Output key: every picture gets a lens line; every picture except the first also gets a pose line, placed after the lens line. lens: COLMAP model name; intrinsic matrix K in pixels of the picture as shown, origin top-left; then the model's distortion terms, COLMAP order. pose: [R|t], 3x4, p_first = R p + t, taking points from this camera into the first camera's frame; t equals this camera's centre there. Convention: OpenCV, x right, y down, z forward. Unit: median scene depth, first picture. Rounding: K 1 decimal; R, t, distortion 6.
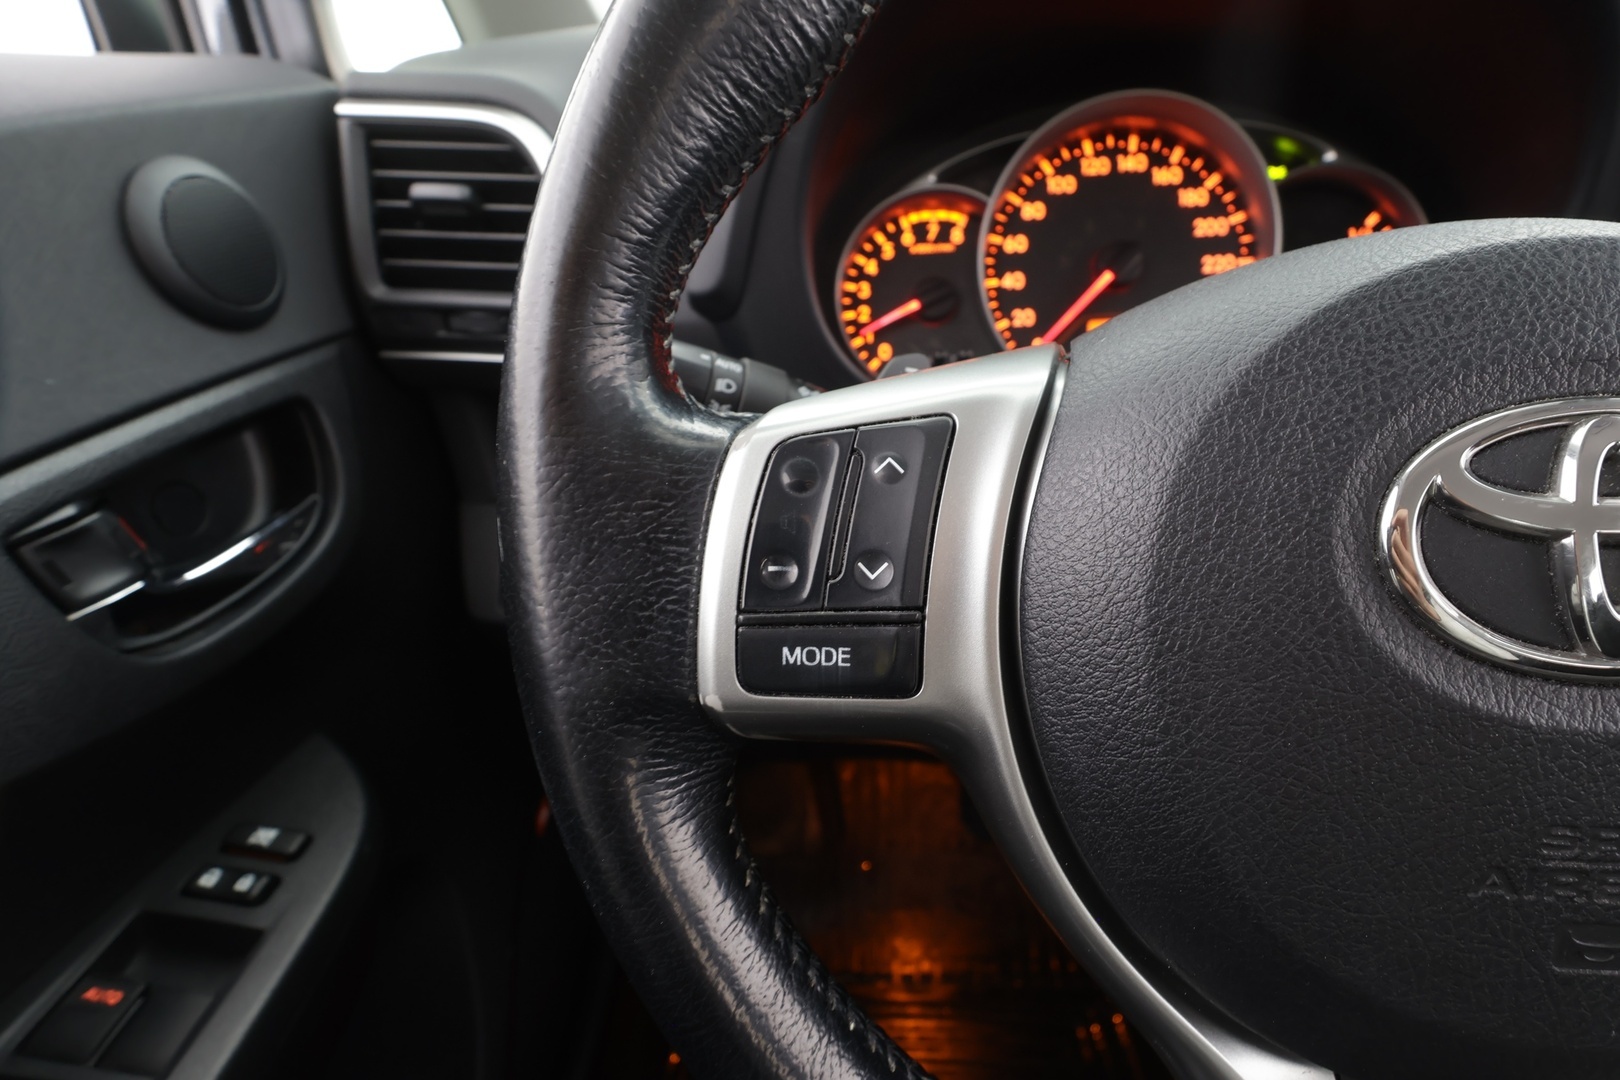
lens RADIAL K [[758.4, 0, 819.4], [0, 758.4, 537.5], [0, 0, 1]] dist [0.000486, 0.001191]
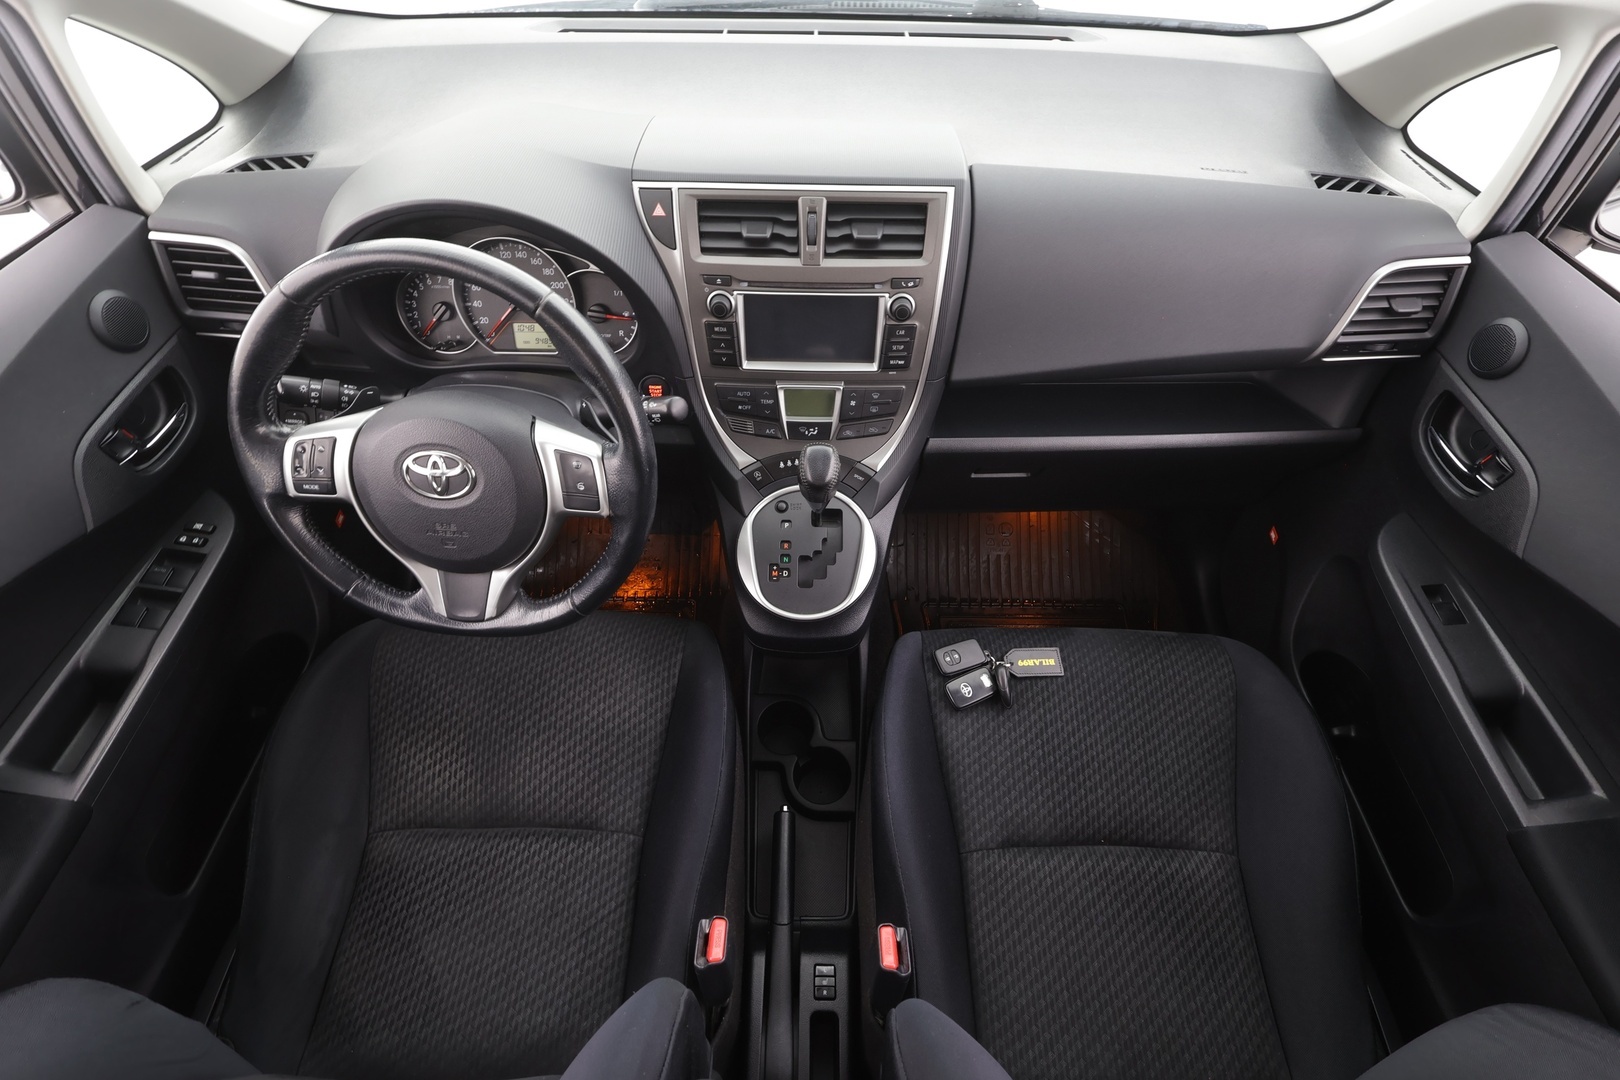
lens RADIAL K [[762.6, 0, 811.9], [0, 762.6, 543.2], [0, 0, 1]] dist [-0.000823, 0.000934]
pose [[0.996877, 0.000404, 0.078975, 1.438499], [-0.029301, 0.930510, 0.365093, -0.709805], [-0.073339, -0.366266, 0.927615, -1.985346]]
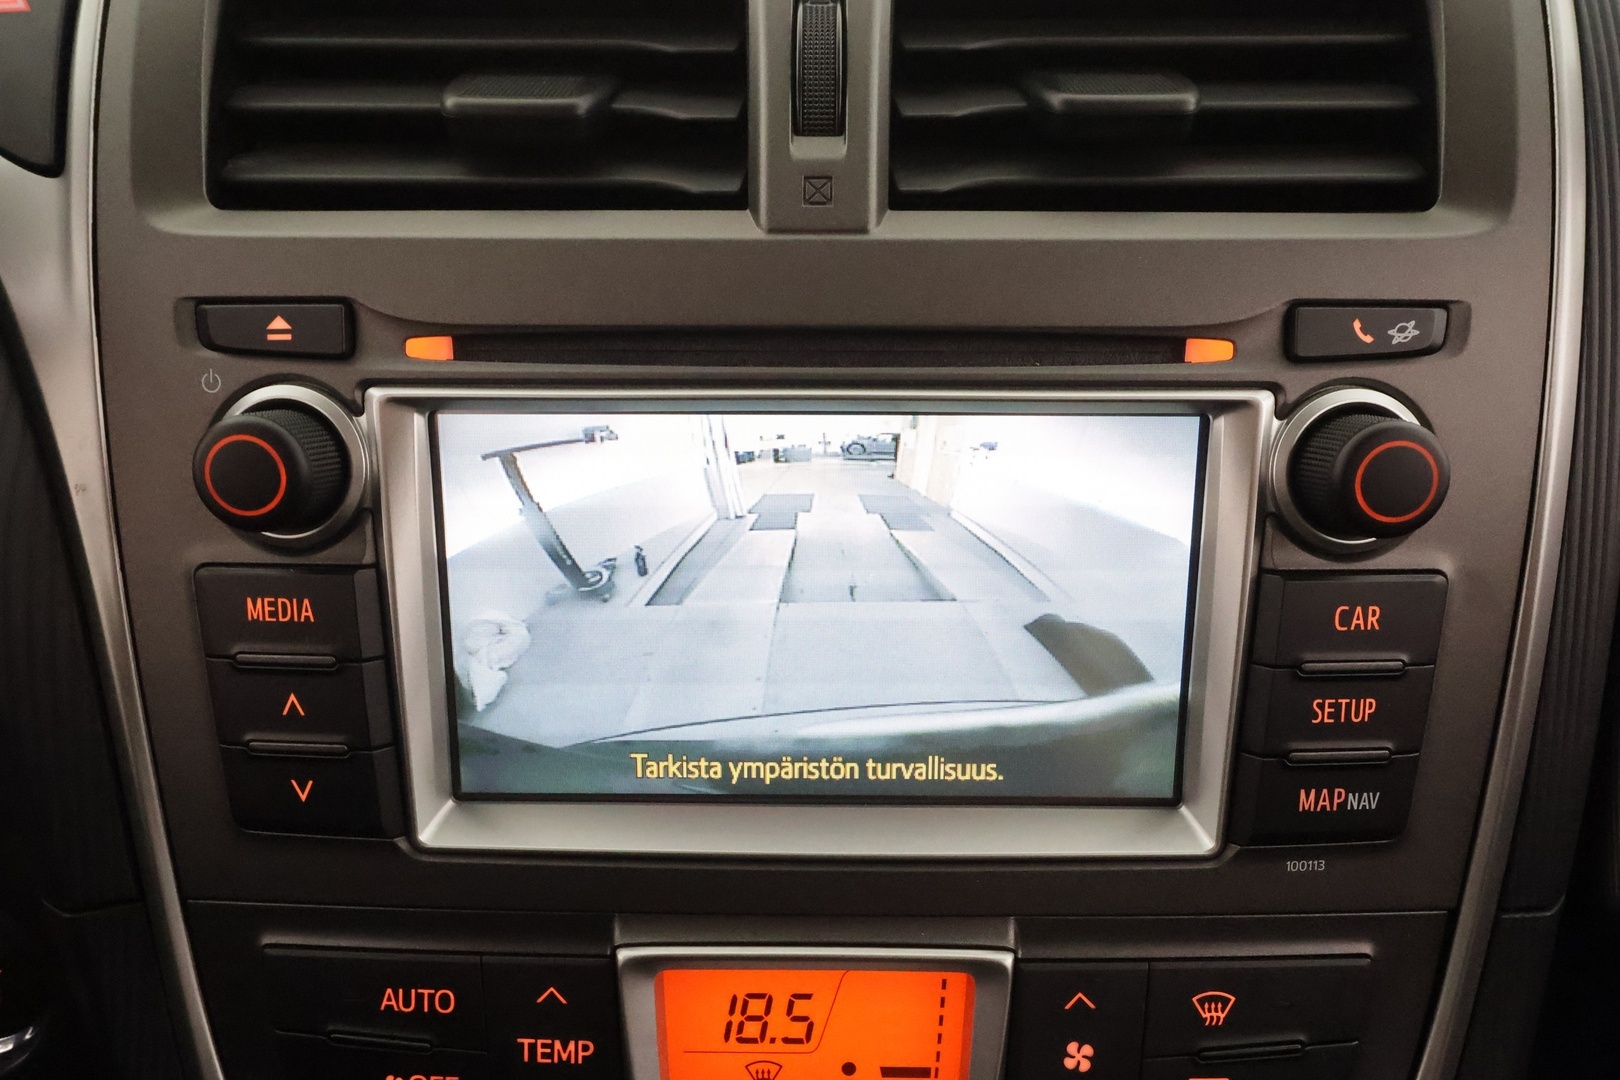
lens RADIAL K [[974.1, 0, 810.9], [0, 974.1, 524.5], [0, 0, 1]] dist [0.001172, 0.004593]
pose [[0.997096, 0.030742, 0.069668, 1.613587], [-0.020829, 0.990104, -0.138784, -0.372915], [-0.073245, 0.136930, 0.987869, 0.380780]]
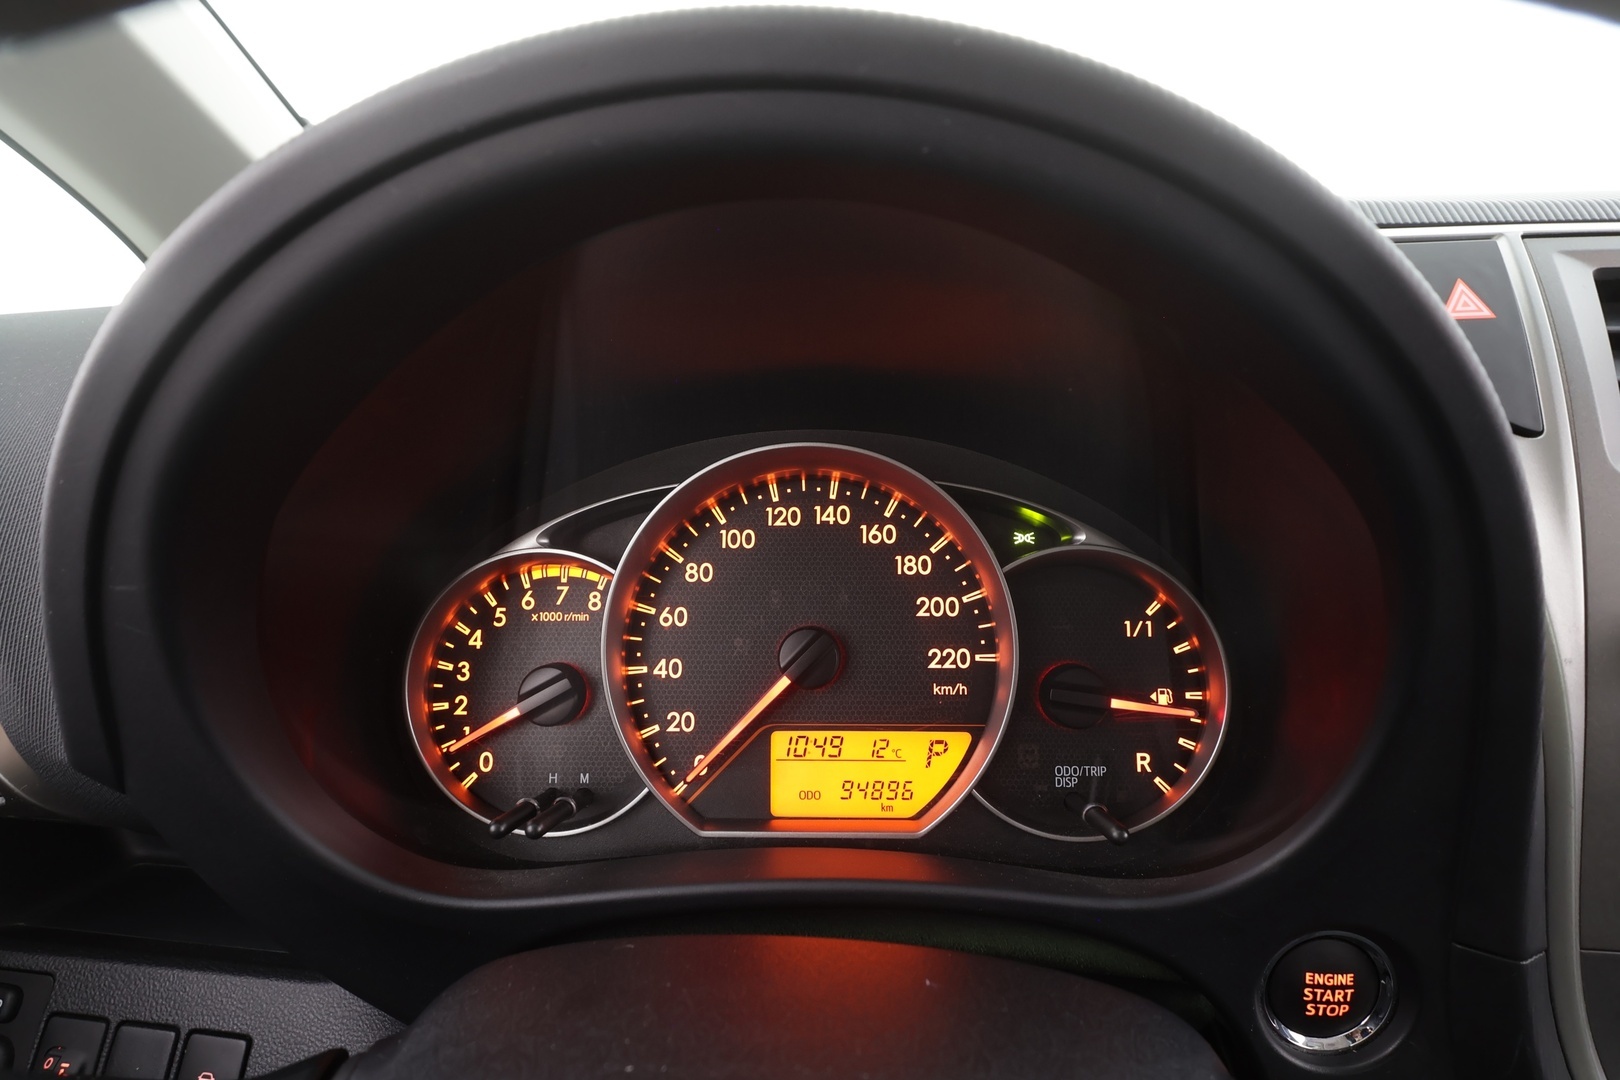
lens RADIAL K [[758.4, 0, 811.7], [0, 758.4, 542.3], [0, 0, 1]] dist [0.000486, 0.001191]
pose [[0.999015, 0.025577, 0.036255, 0.475004], [-0.019928, 0.988725, -0.148408, -0.465106], [-0.039642, 0.147539, 0.988261, 0.365315]]
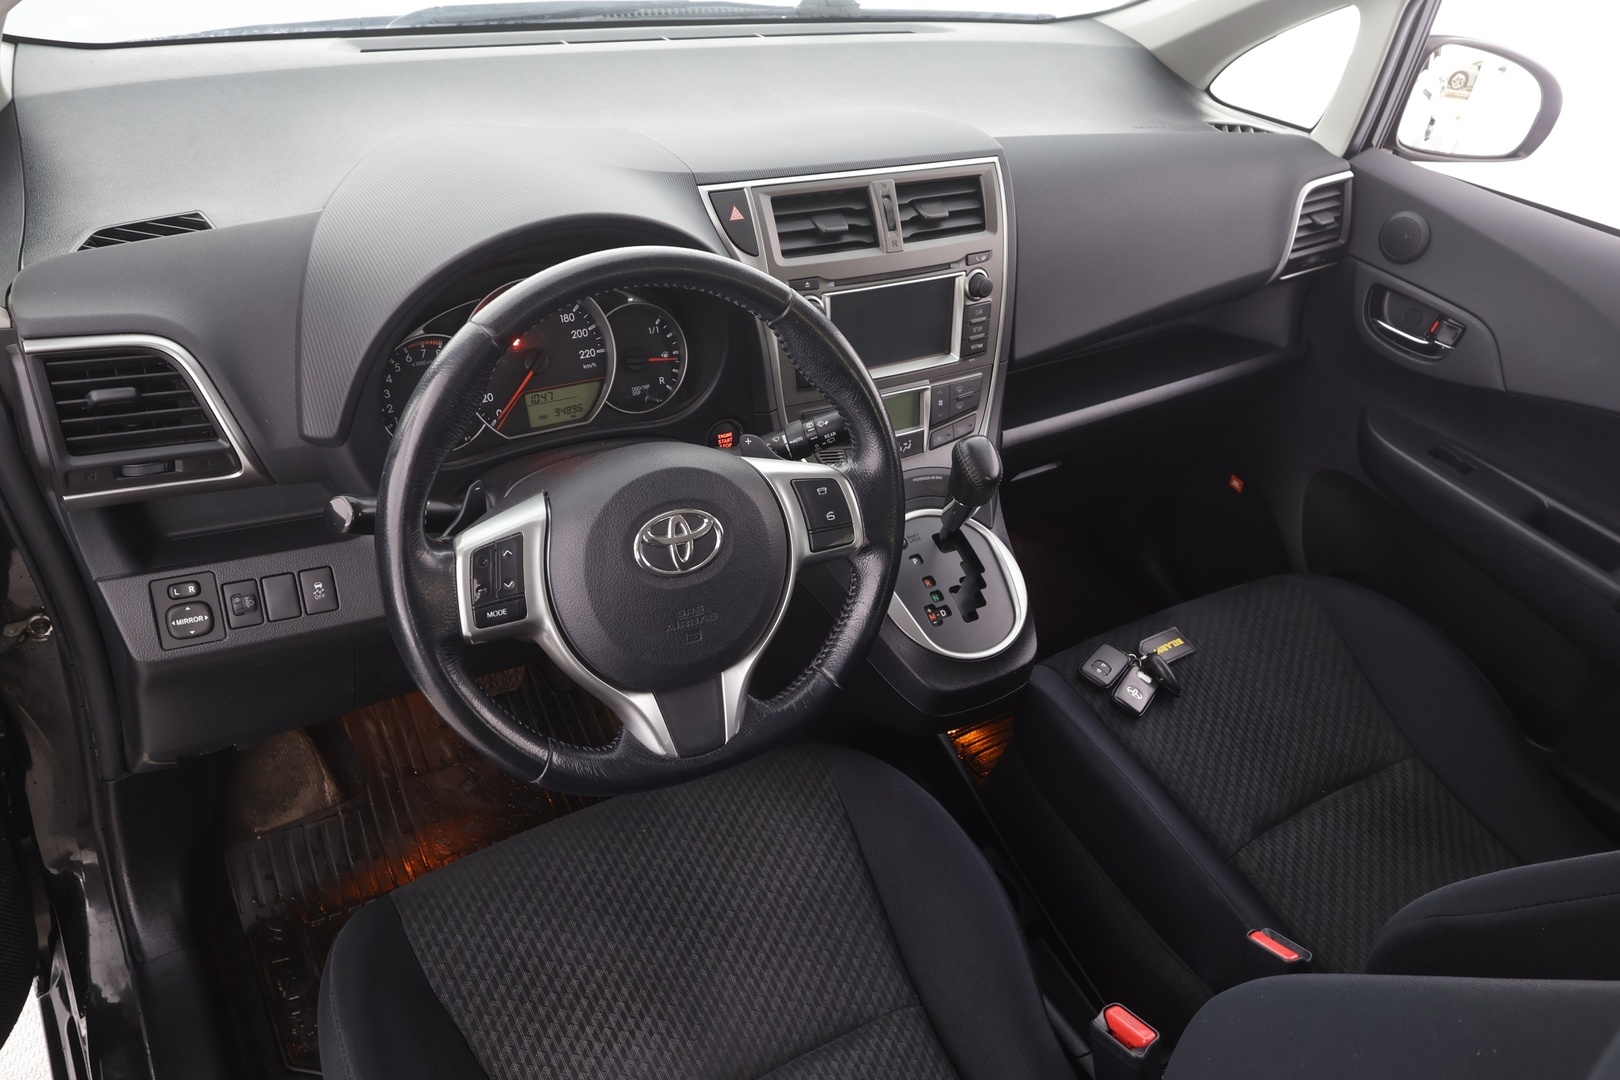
lens RADIAL K [[1189.2, 0, 806.5], [0, 1189.2, 544.7], [0, 0, 1]] dist [0.002097, 0.001019]
pose [[0.807120, -0.225033, 0.545818, -0.888289], [0.147148, 0.972010, 0.183152, -0.464970], [-0.571756, -0.067510, 0.817641, -2.087164]]
